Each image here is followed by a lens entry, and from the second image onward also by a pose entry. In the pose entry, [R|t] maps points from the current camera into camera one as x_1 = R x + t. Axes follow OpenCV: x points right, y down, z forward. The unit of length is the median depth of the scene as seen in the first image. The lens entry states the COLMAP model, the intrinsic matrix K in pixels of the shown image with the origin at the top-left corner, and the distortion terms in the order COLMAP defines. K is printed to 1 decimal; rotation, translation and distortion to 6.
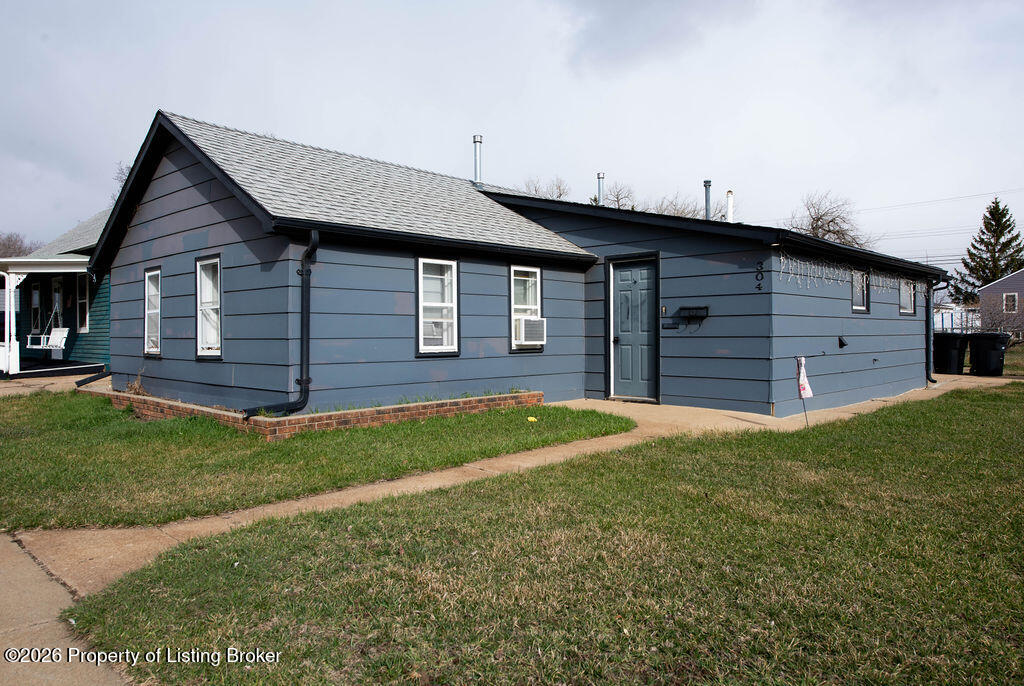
lens RADIAL K [[686.3, 0, 511.3], [0, 686.3, 338.1], [0, 0, 1]] dist [0.002389, 0.000796]
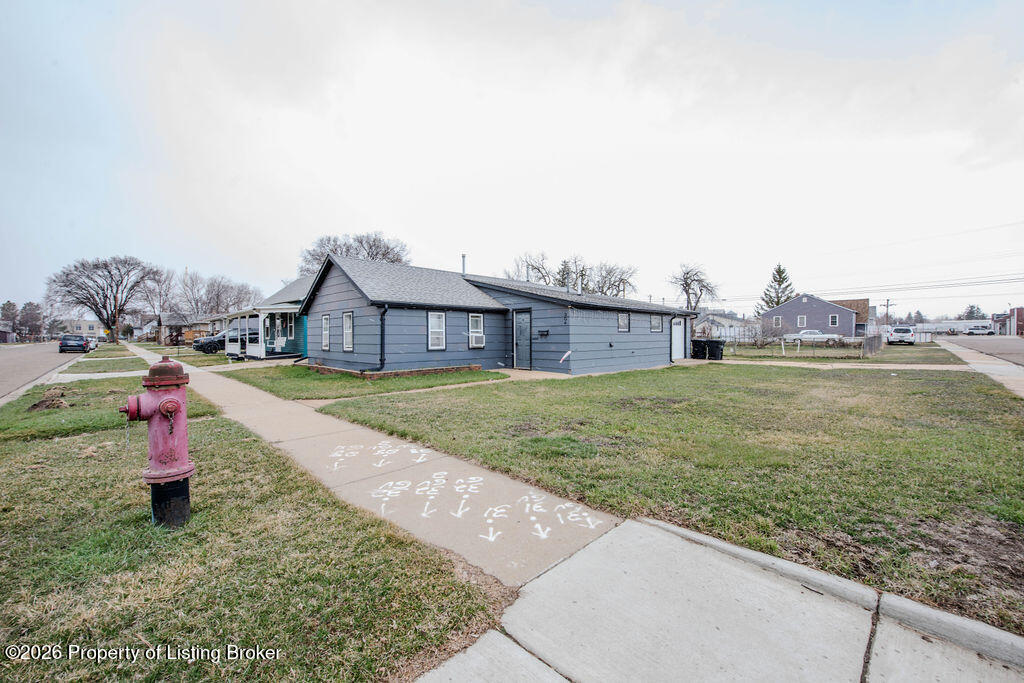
lens RADIAL K [[420.4, 0, 514.0], [0, 420.4, 339.1], [0, 0, 1]] dist [-0.001201, -0.000013]
pose [[0.999111, 0.000159, -0.042154, 0.211948], [-0.000178, 1.000000, -0.000468, -0.013566], [0.042154, 0.000475, 0.999111, -0.470433]]
